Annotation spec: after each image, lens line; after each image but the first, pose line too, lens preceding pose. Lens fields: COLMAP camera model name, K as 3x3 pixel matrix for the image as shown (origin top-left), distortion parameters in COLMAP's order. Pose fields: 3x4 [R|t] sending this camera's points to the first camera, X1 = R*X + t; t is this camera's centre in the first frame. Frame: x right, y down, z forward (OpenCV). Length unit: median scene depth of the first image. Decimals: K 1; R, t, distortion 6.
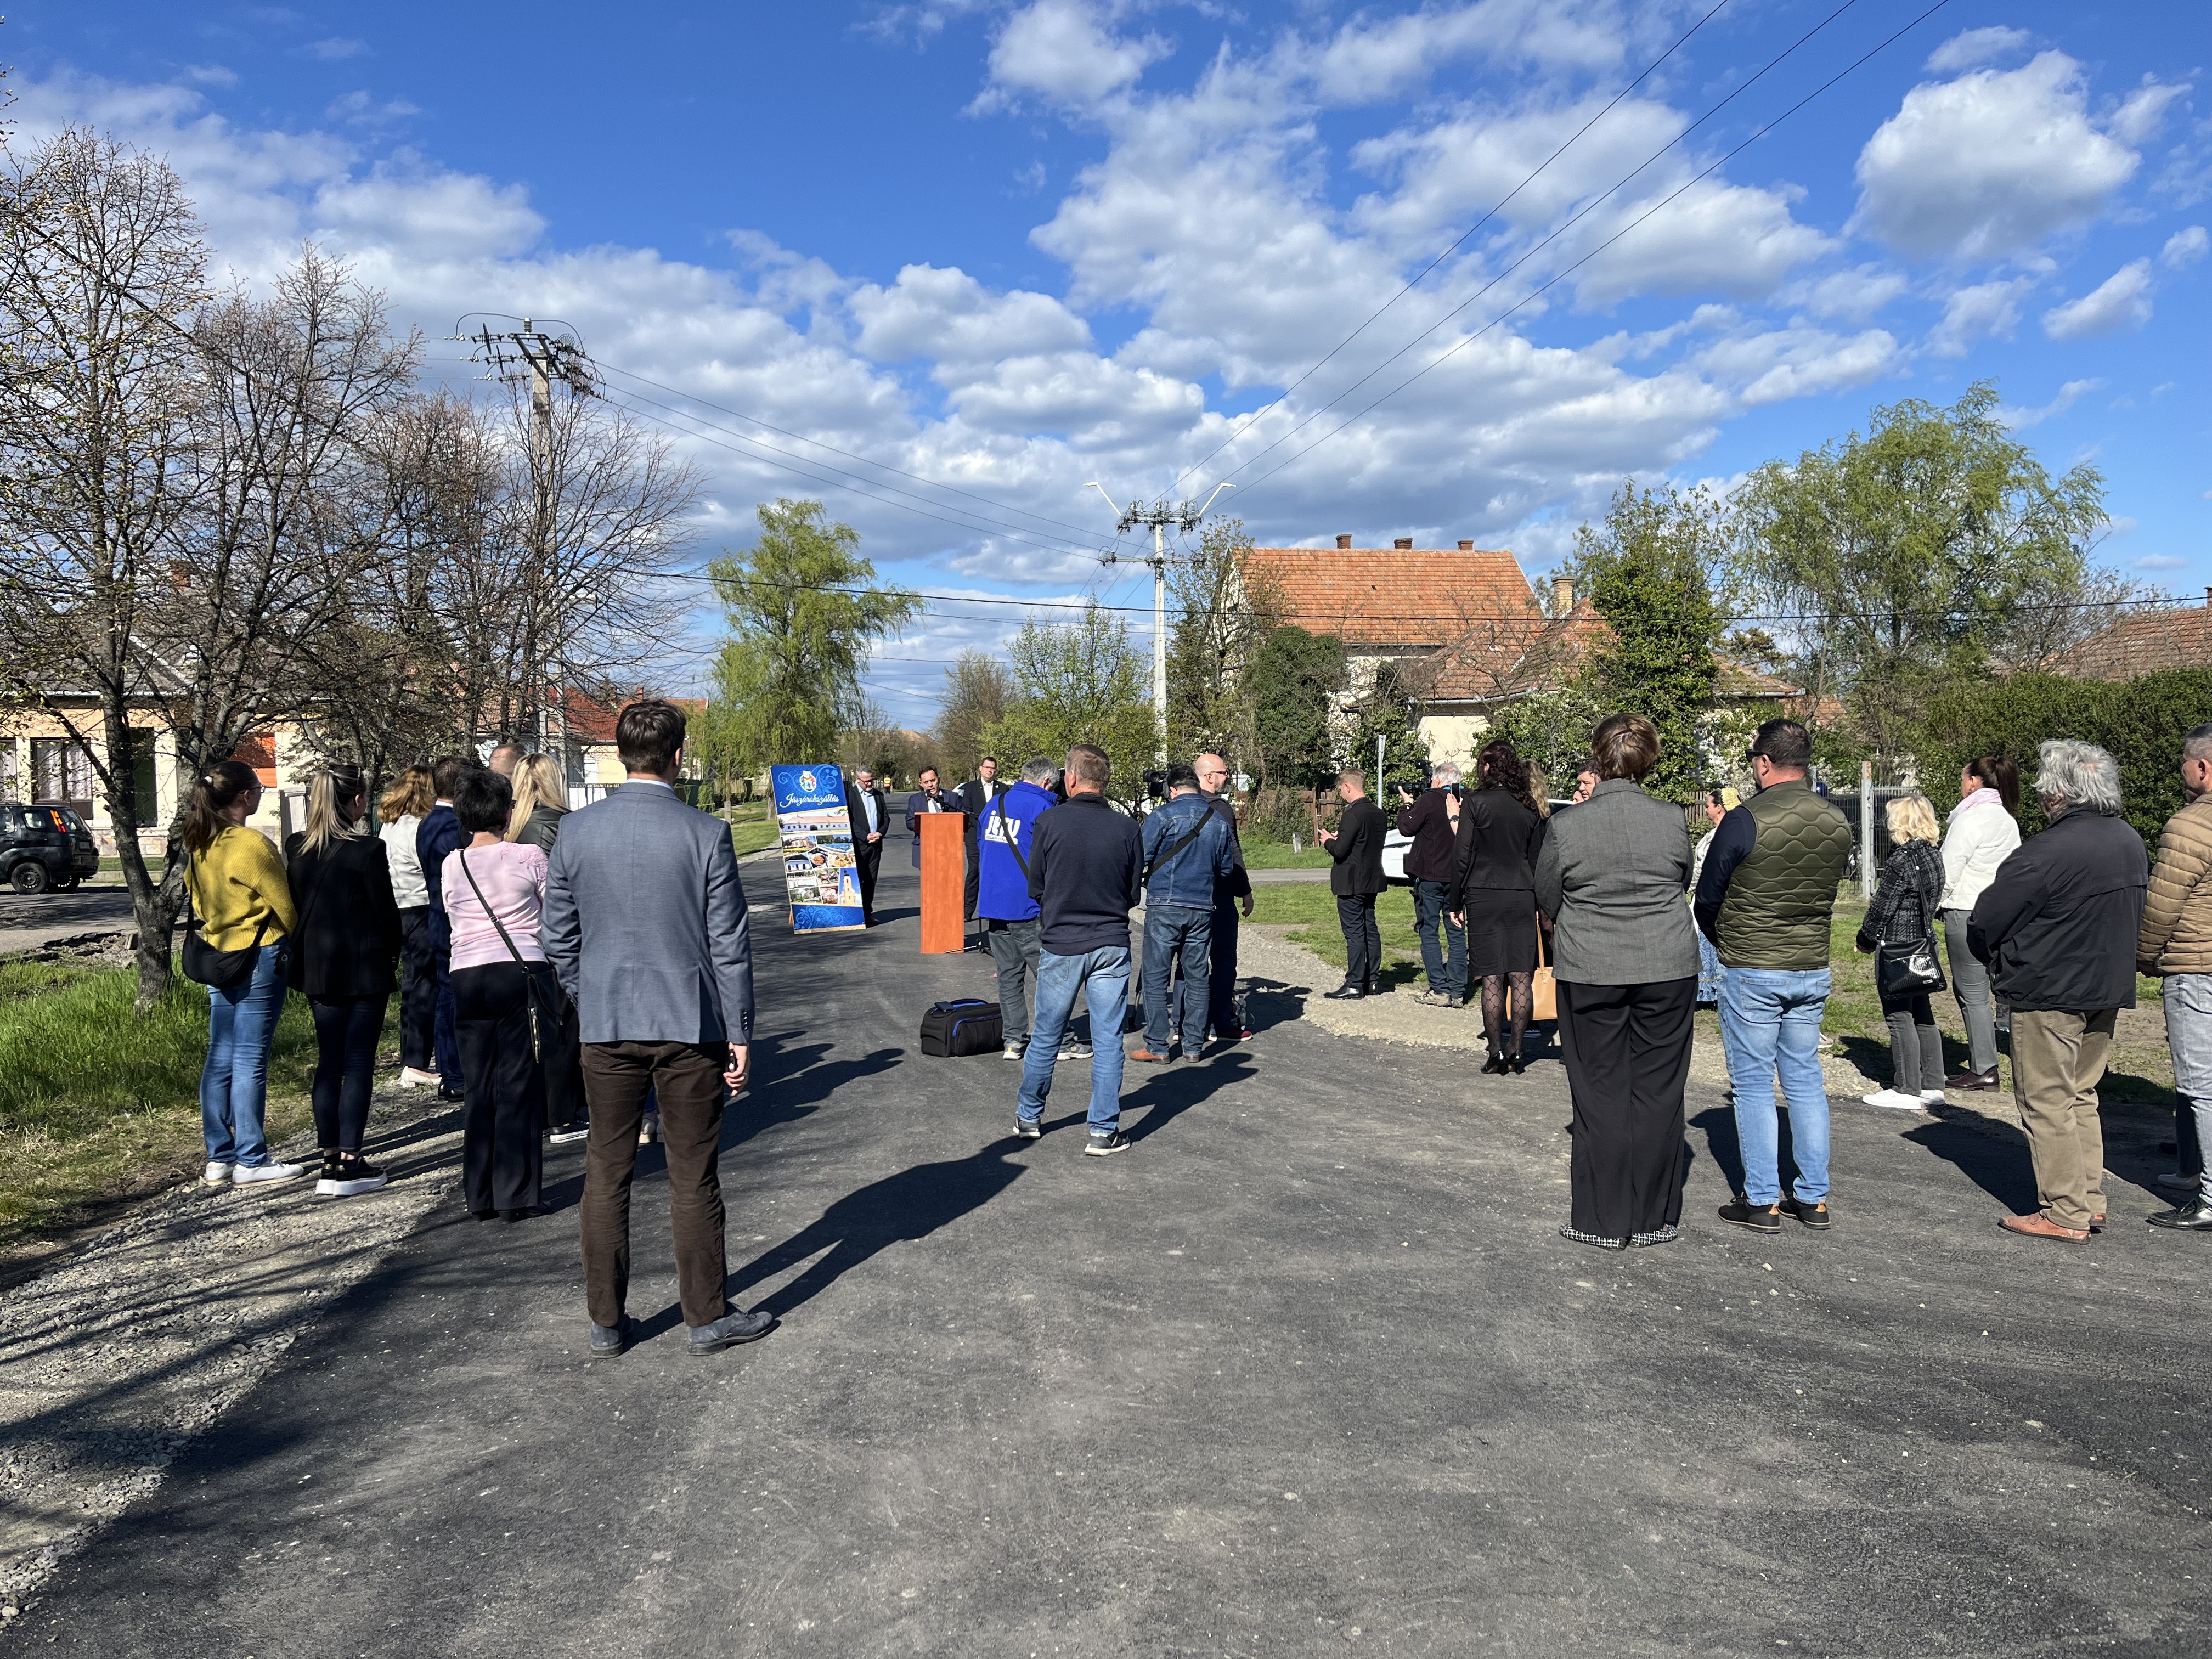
lens RADIAL K [[1726.0, 0, 1105.0], [0, 1726.0, 860.5], [0, 0, 1]] dist [0.045385, -0.000494]
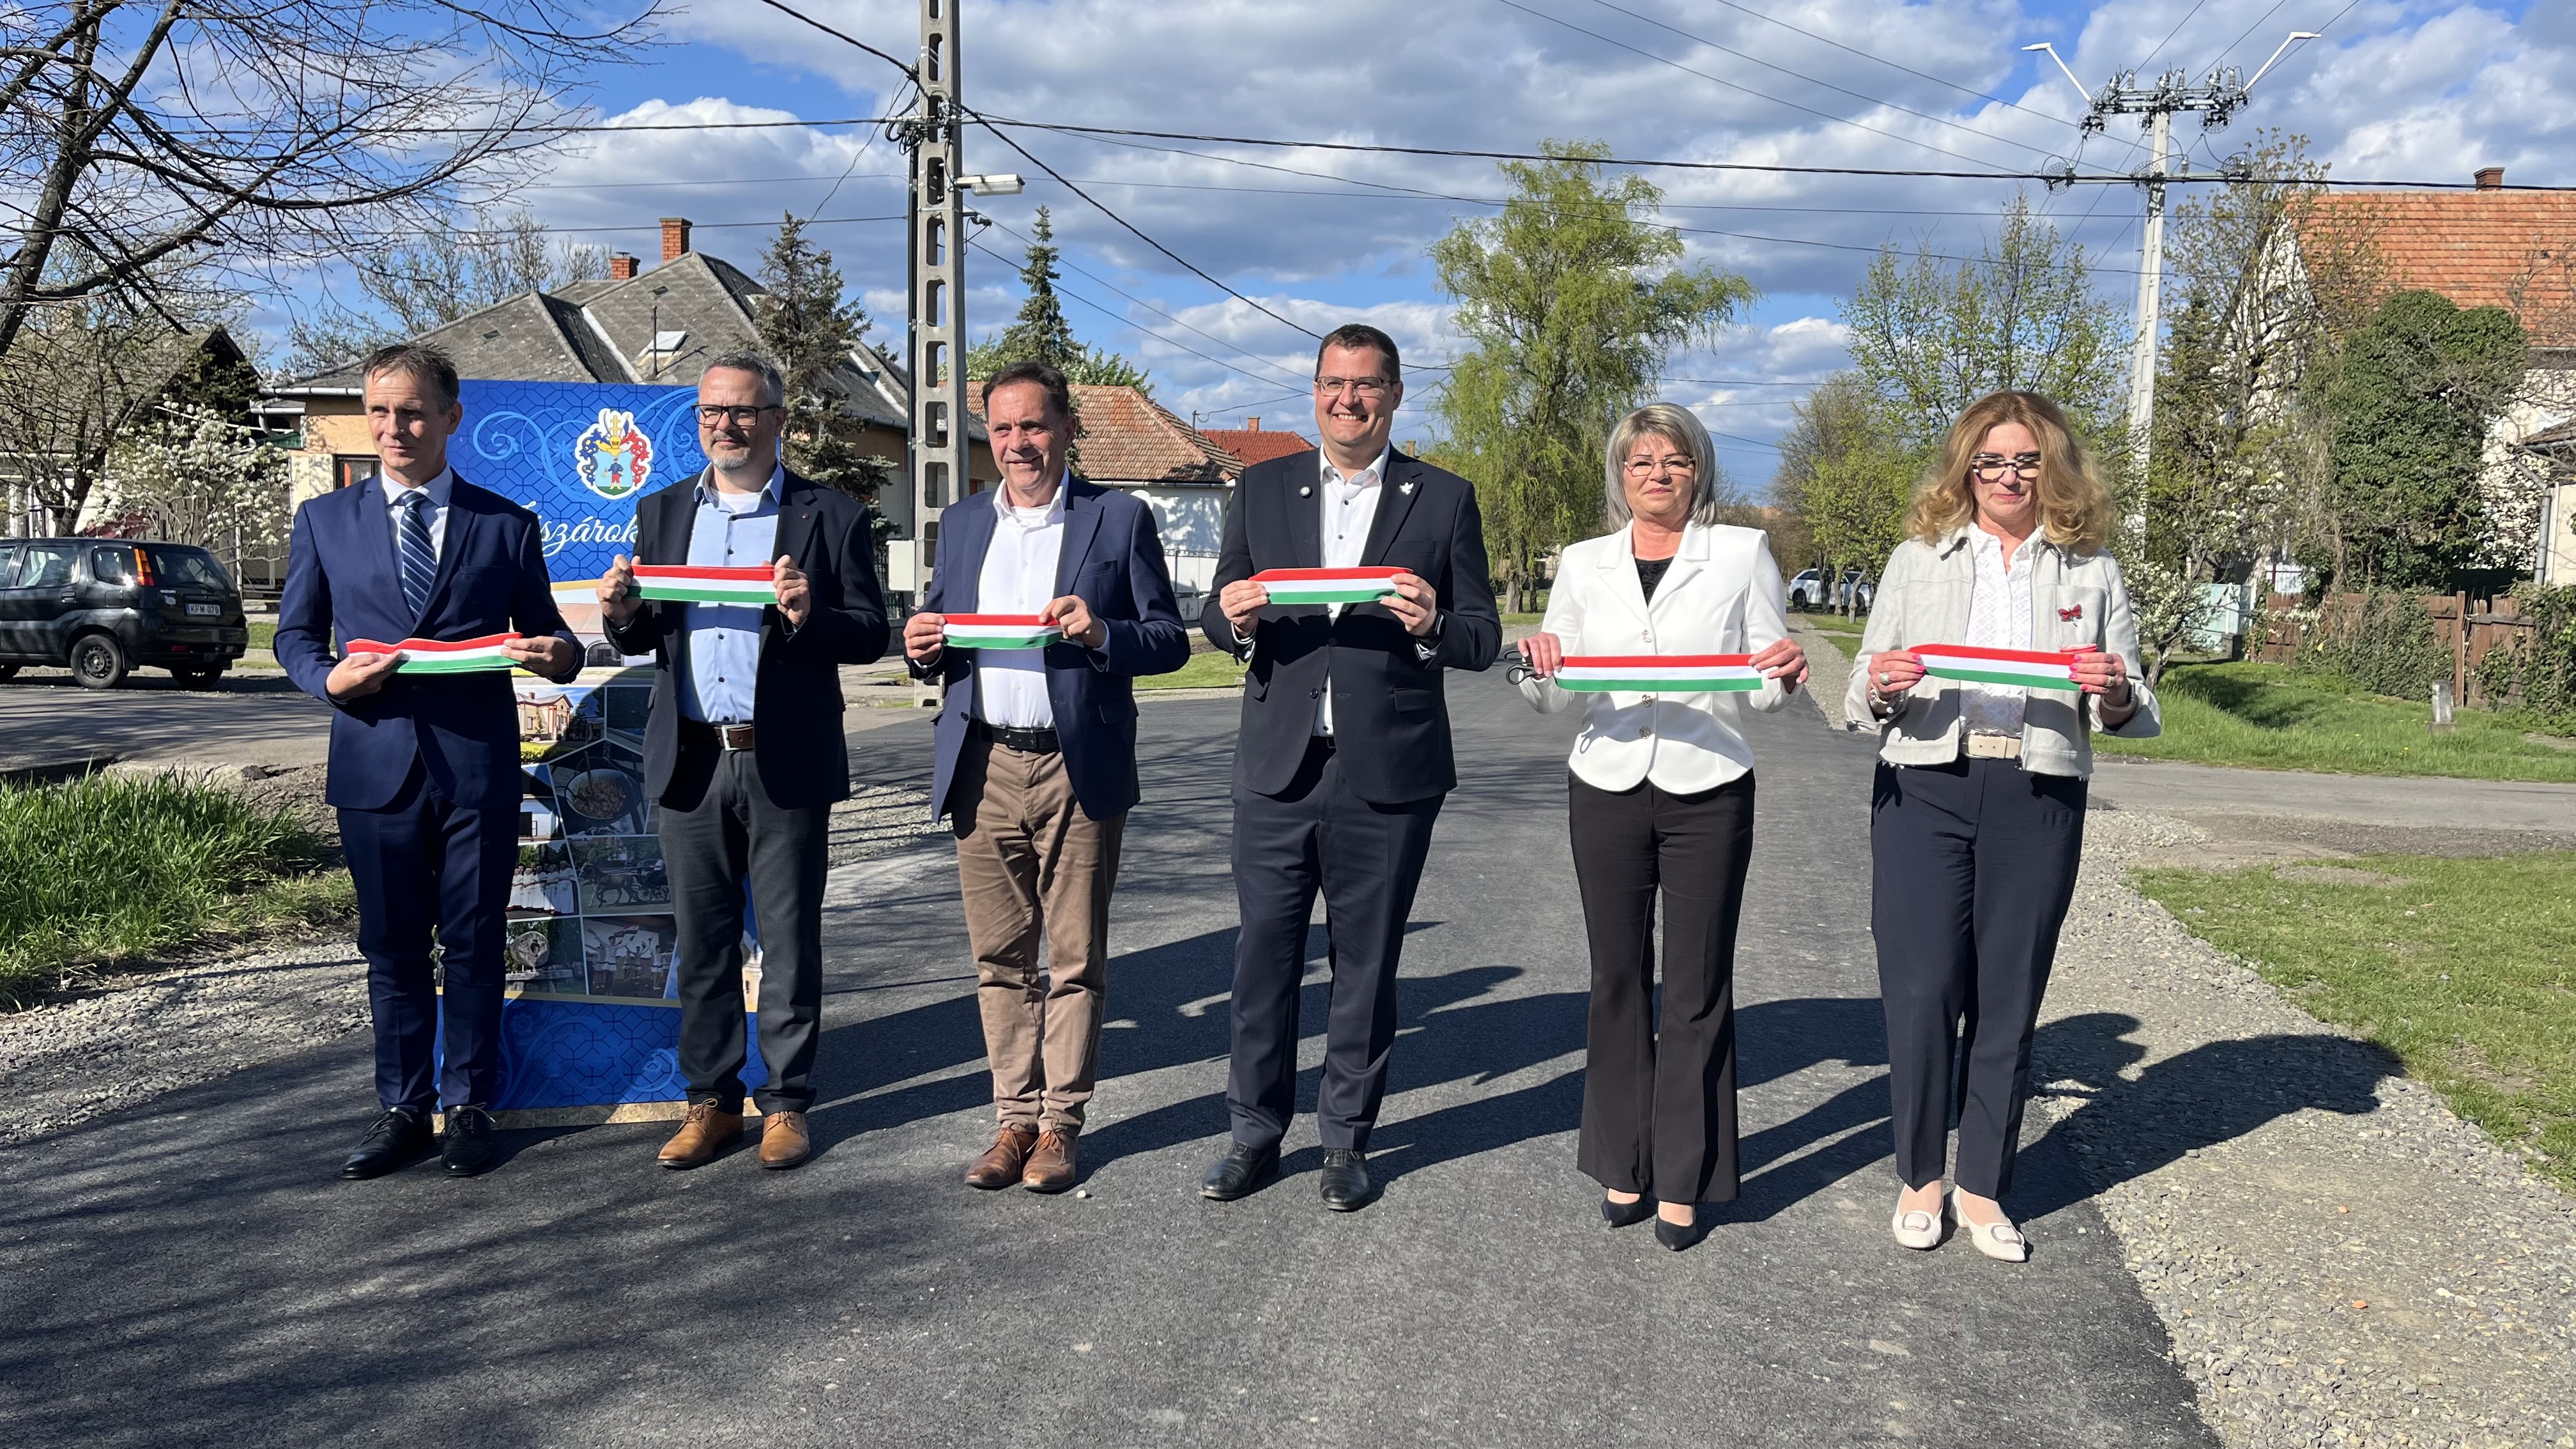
lens RADIAL K [[2027.8, 0, 1279.6], [0, 2027.8, 738.9], [0, 0, 1]] dist [0.097104, -0.111772]
pose [[0.938165, 0.061912, -0.340606, 0.003204], [-0.048631, 0.997691, 0.047400, -0.009172], [0.342755, -0.027905, 0.939010, 0.265009]]
